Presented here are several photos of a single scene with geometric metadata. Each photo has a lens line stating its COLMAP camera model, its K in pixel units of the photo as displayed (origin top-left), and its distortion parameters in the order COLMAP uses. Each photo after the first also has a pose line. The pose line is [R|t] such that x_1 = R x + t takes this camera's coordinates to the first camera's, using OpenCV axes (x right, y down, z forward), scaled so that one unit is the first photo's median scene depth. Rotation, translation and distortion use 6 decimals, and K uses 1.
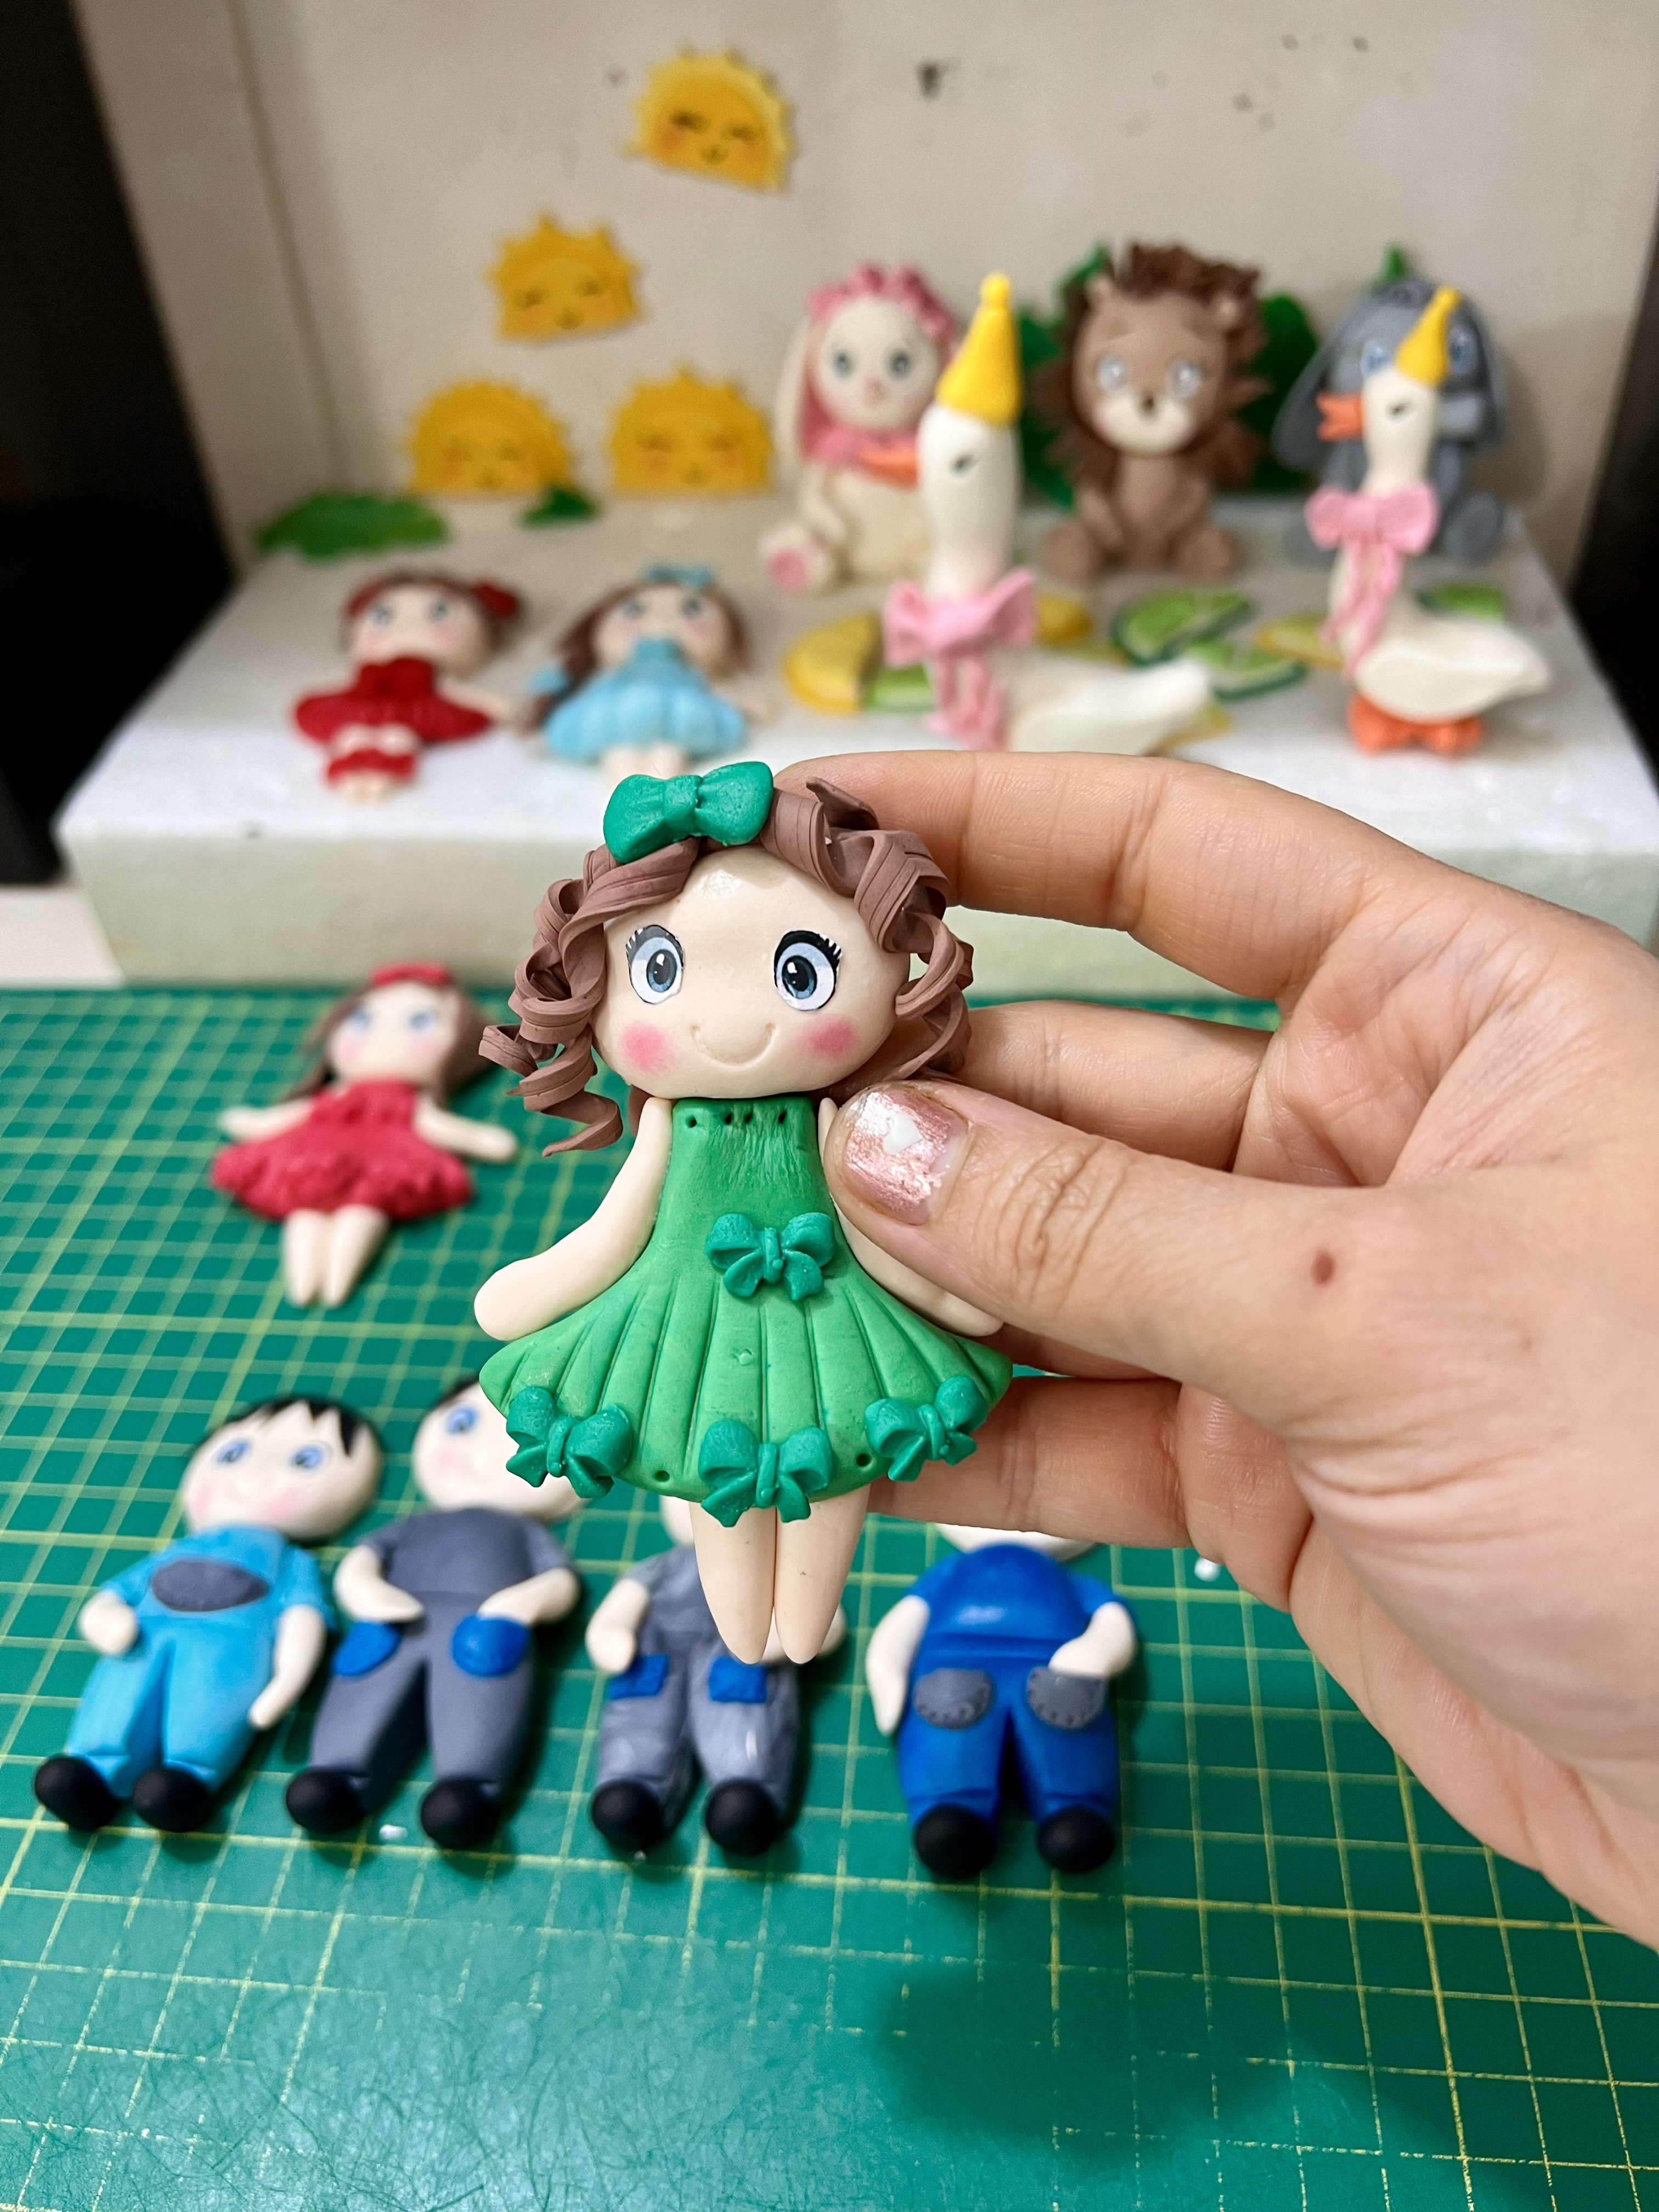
lens RADIAL K [[1717.2, 0, 829.5], [0, 1717.2, 1106.0], [0, 0, 1]] dist [-0.003932, -0.008177]
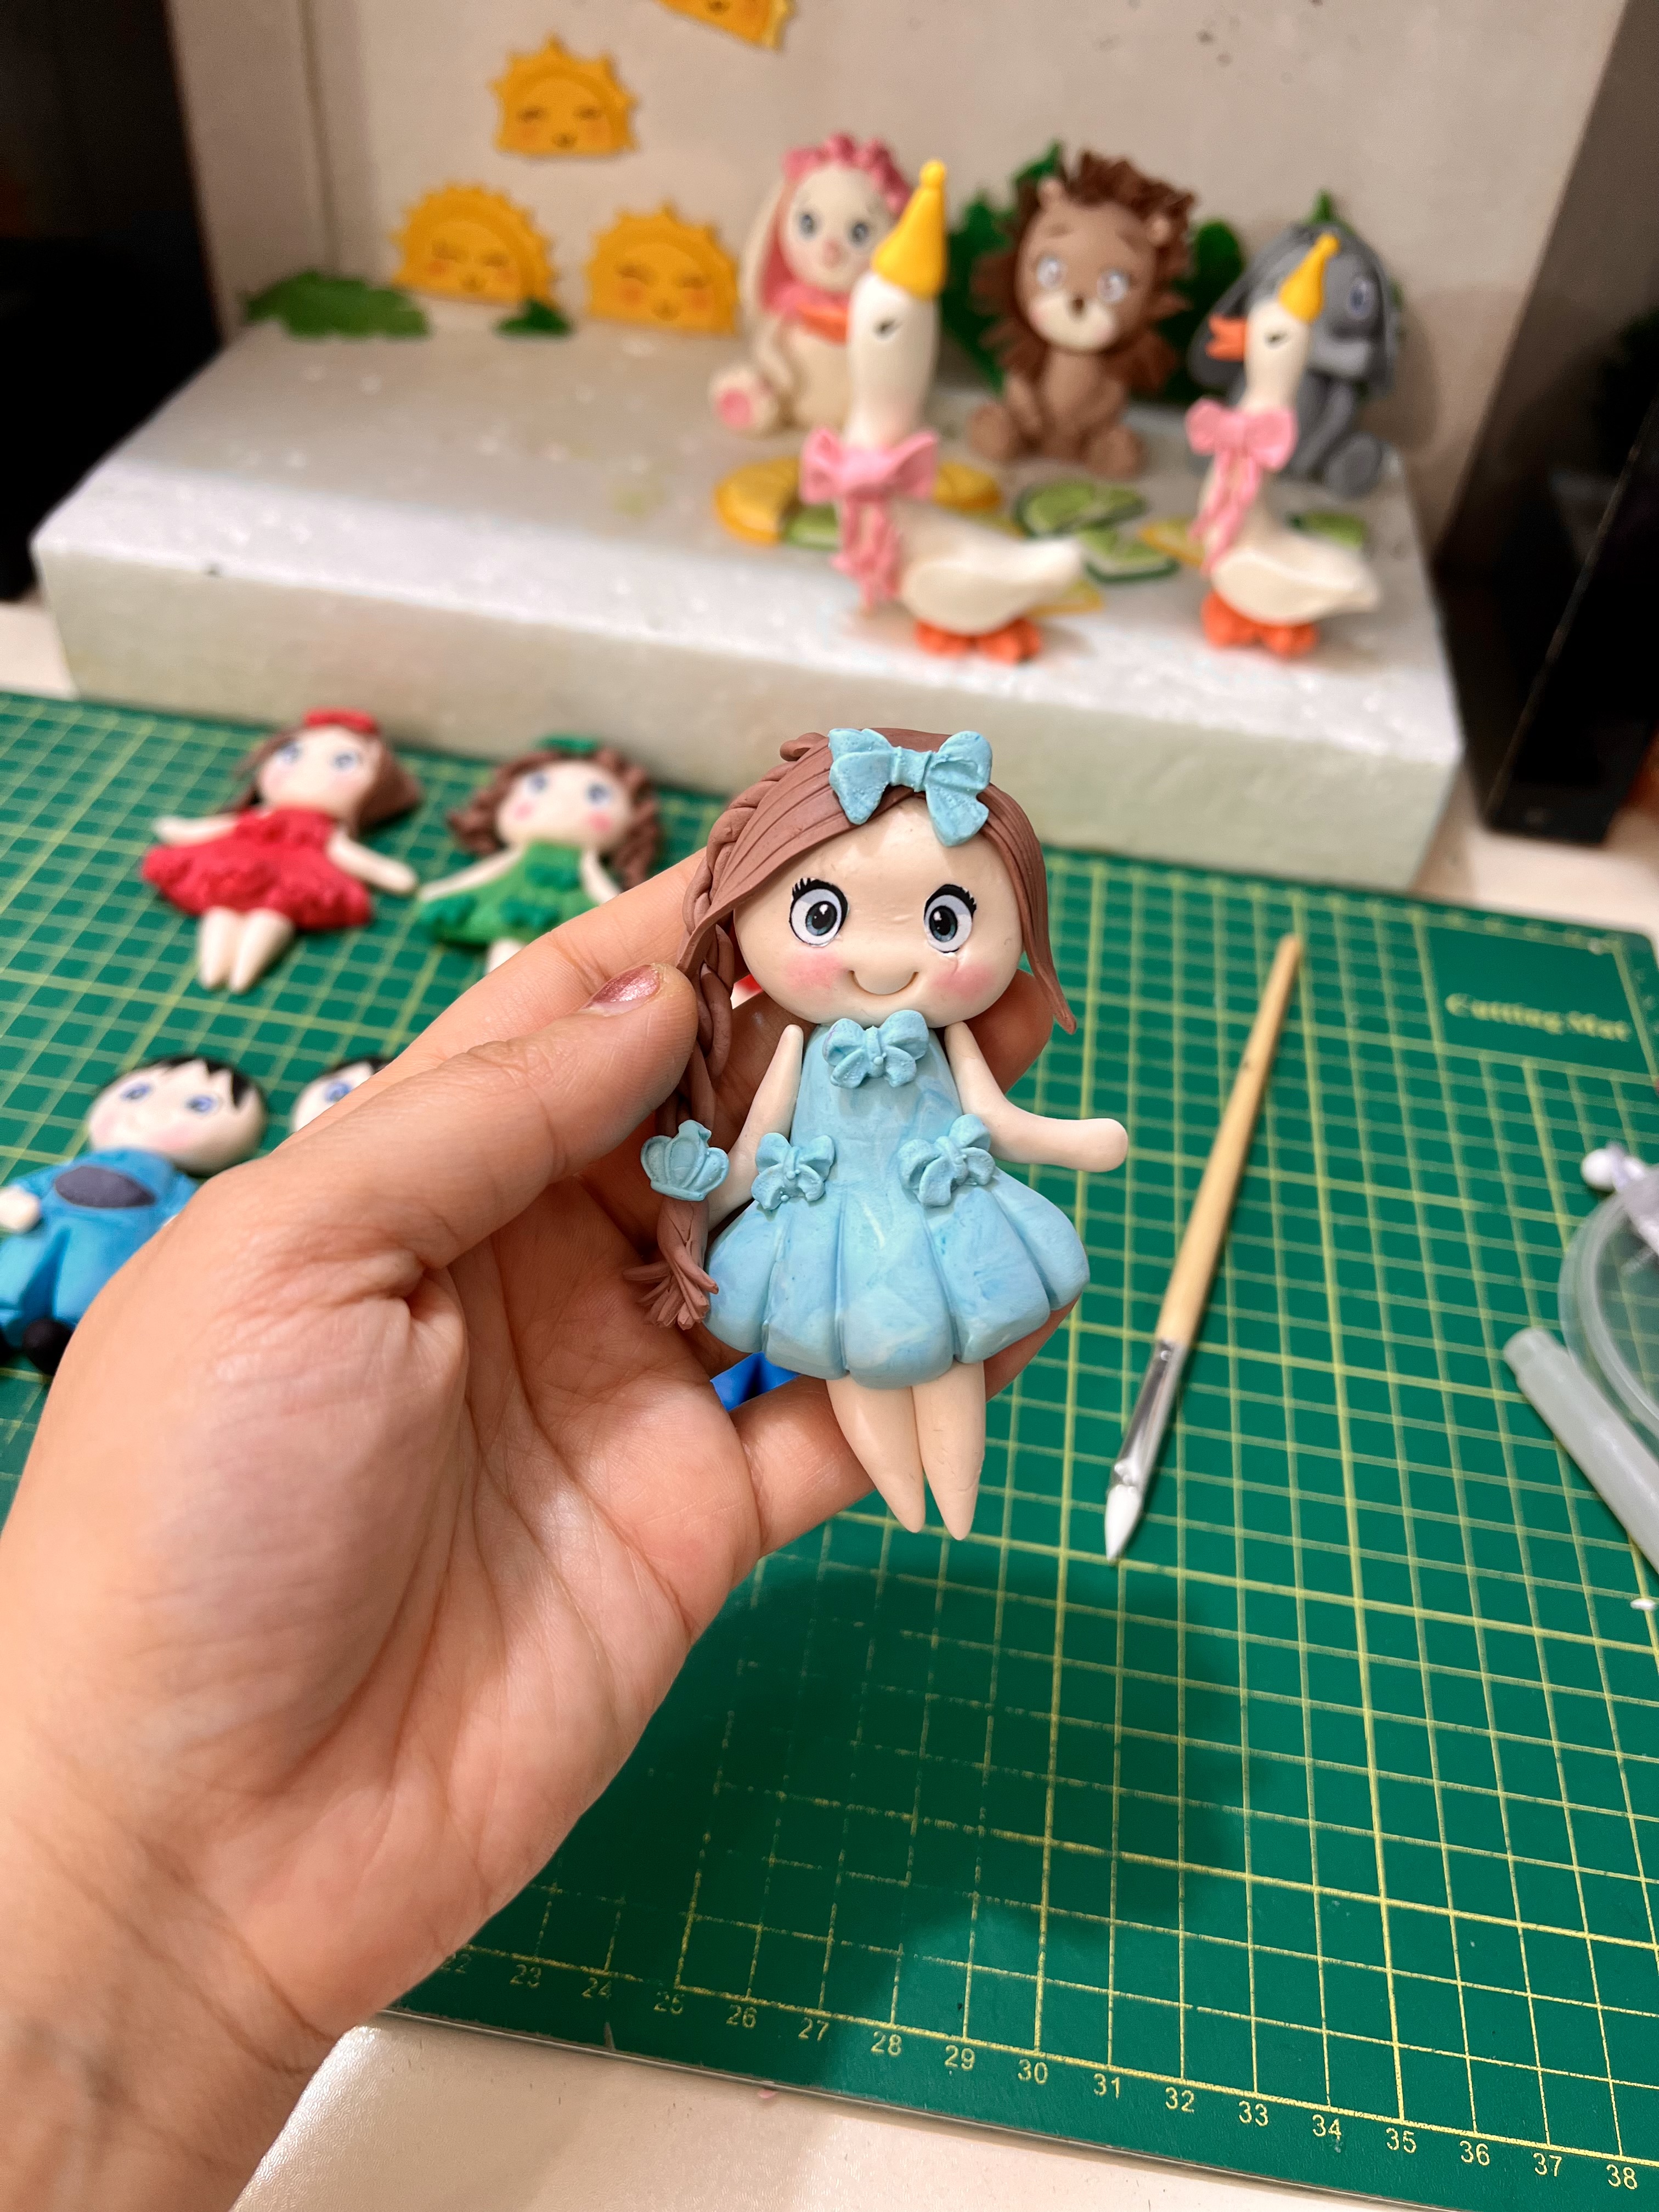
lens RADIAL K [[1707.3, 0, 829.5], [0, 1707.3, 1106.0], [0, 0, 1]] dist [-0.010796, 0.000373]
pose [[0.990034, 0.130695, 0.052456, 0.043392], [-0.133793, 0.989150, 0.060672, 0.060461], [-0.043957, -0.067086, 0.996778, -0.128846]]
